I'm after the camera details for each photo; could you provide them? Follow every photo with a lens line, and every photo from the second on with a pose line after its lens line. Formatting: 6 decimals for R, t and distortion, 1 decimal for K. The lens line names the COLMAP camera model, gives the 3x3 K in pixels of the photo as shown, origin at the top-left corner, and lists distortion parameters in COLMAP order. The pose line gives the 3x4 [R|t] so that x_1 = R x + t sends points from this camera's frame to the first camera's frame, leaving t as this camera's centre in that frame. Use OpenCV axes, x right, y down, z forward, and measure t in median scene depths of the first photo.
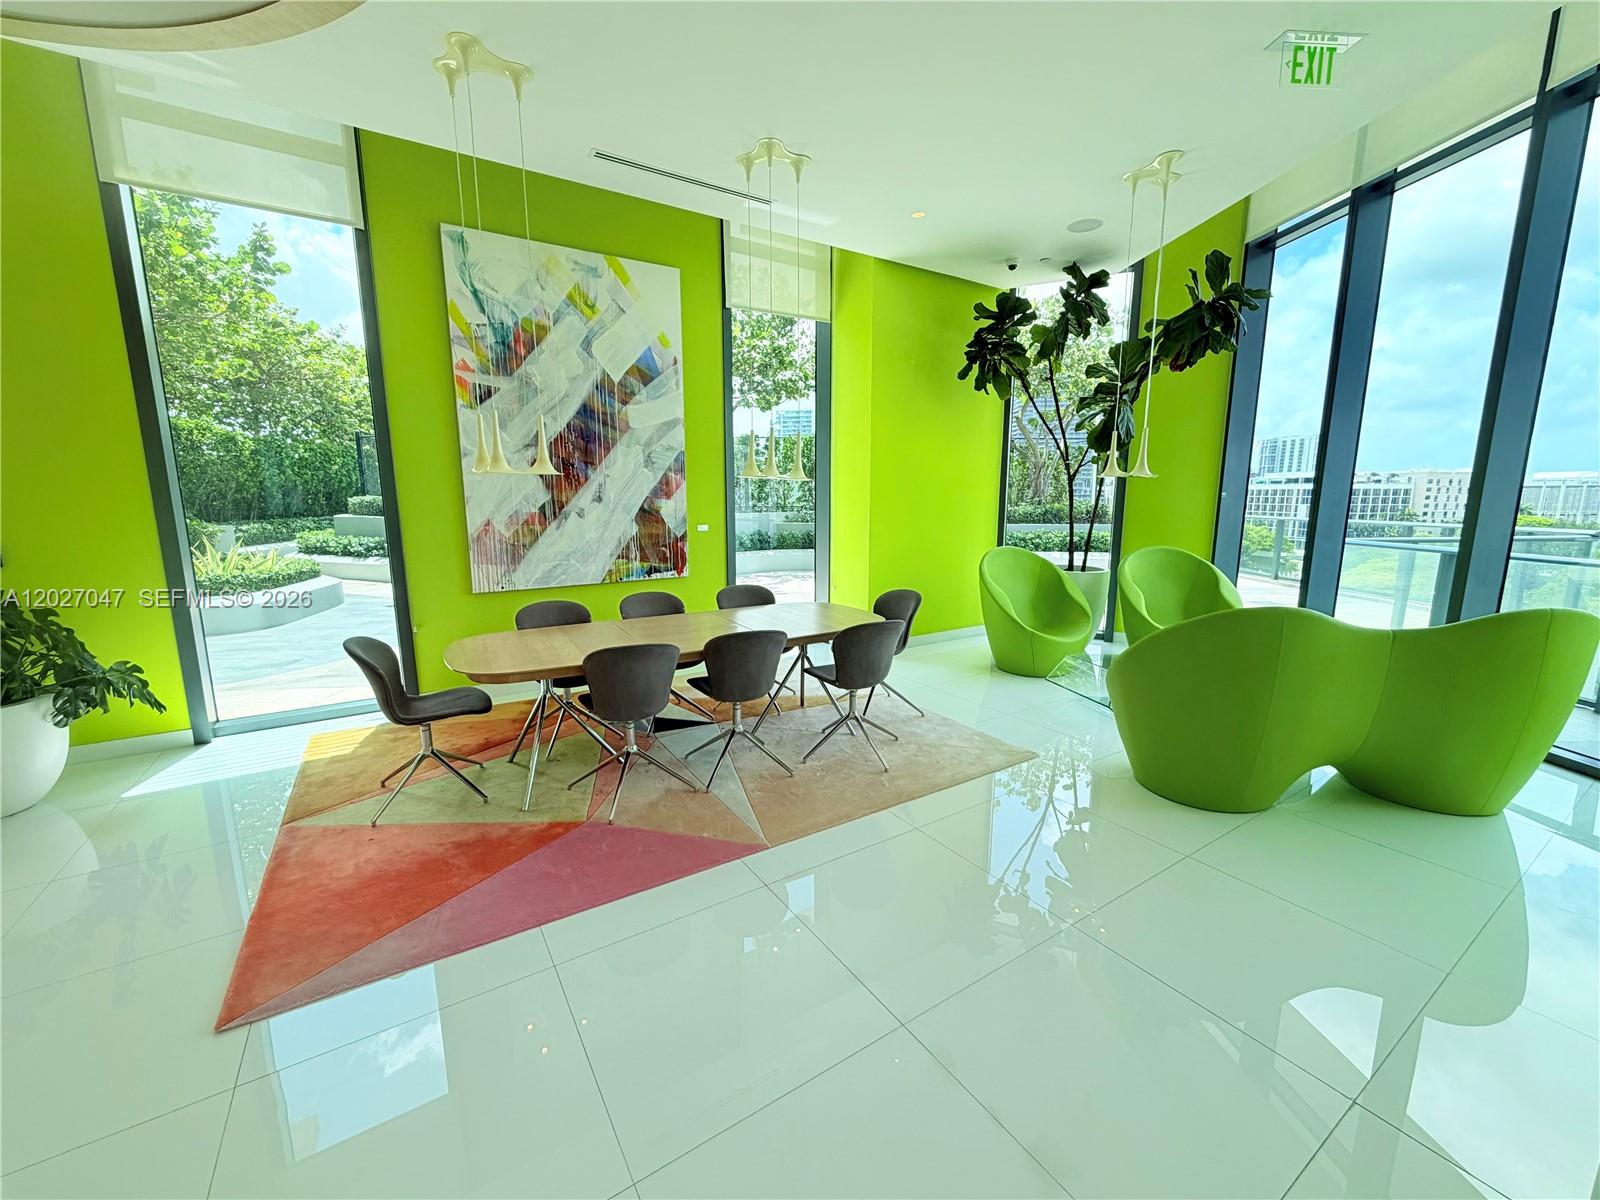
lens RADIAL K [[638.1, 0, 795.6], [0, 638.1, 601.2], [0, 0, 1]] dist [0.002065, 0.000196]
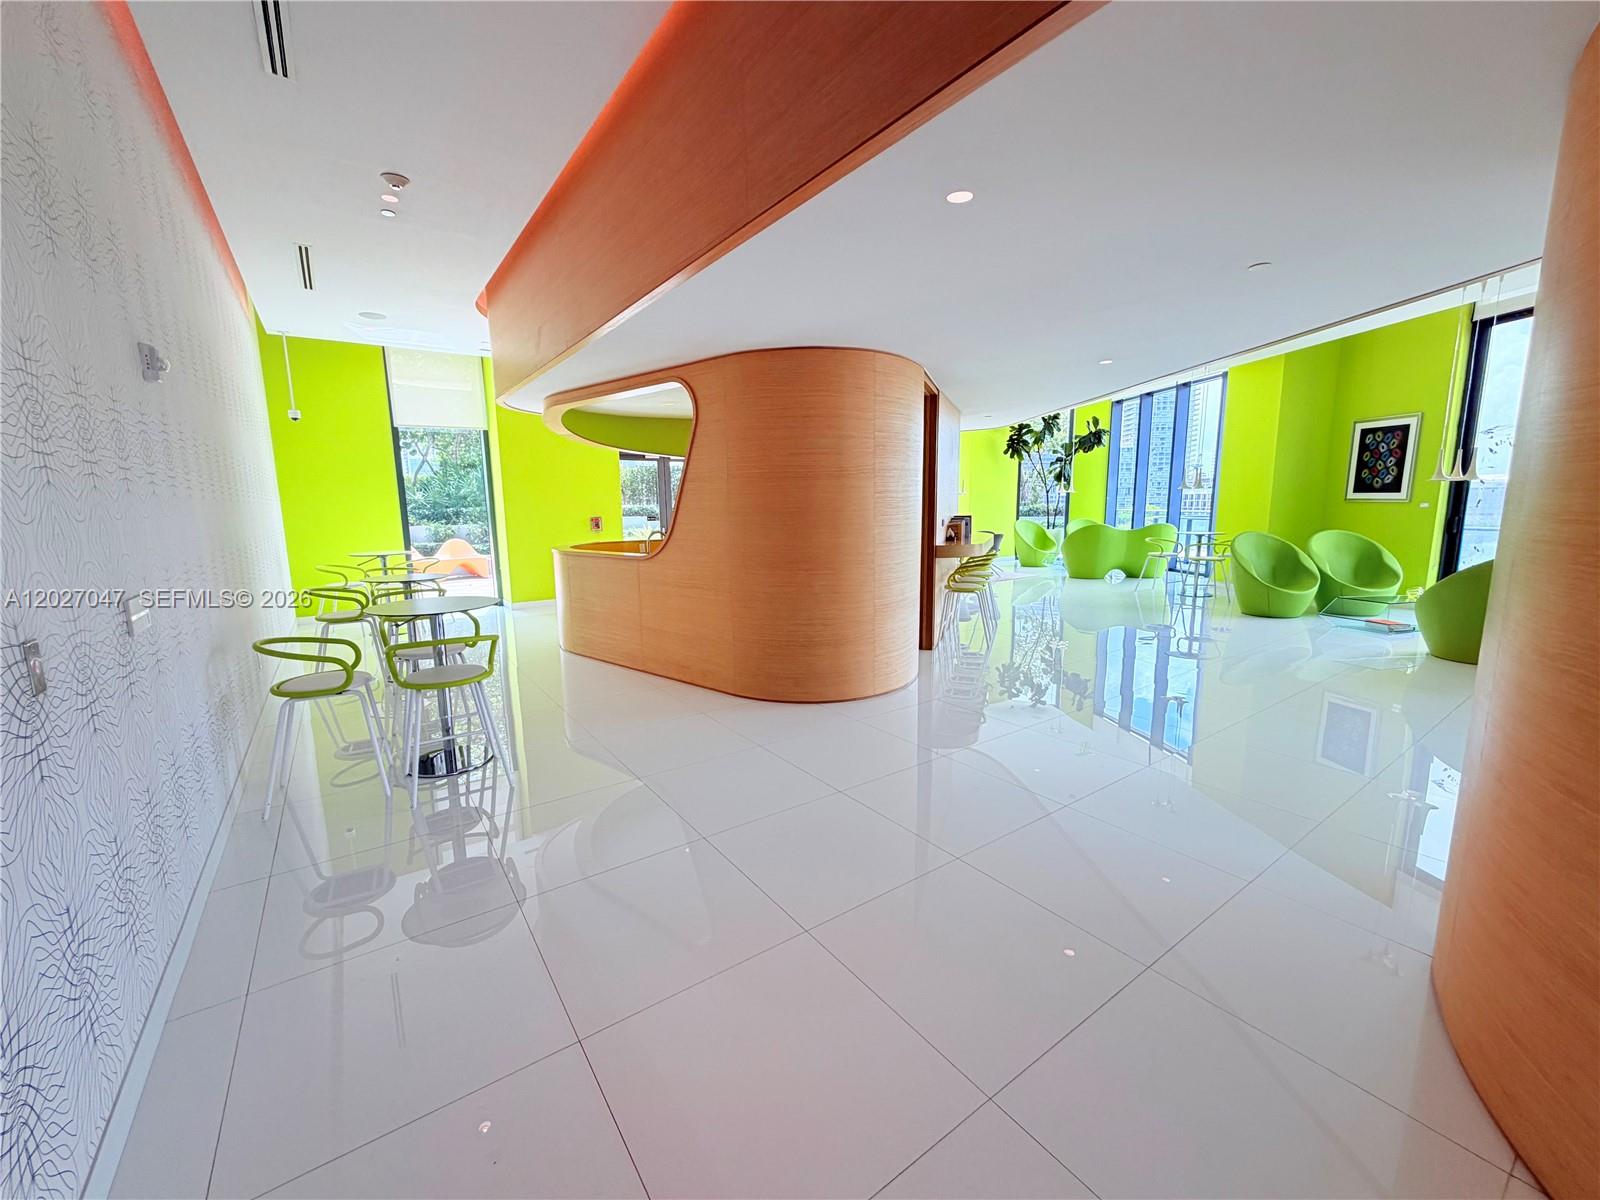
lens RADIAL K [[638.1, 0, 804.9], [0, 638.1, 601.8], [0, 0, 1]] dist [0.002065, 0.000196]
pose [[0.998279, -0.015087, 0.056667, -0.703841], [0.015723, 0.999818, -0.010800, 0.262495], [-0.056494, 0.011673, 0.998335, -1.521578]]
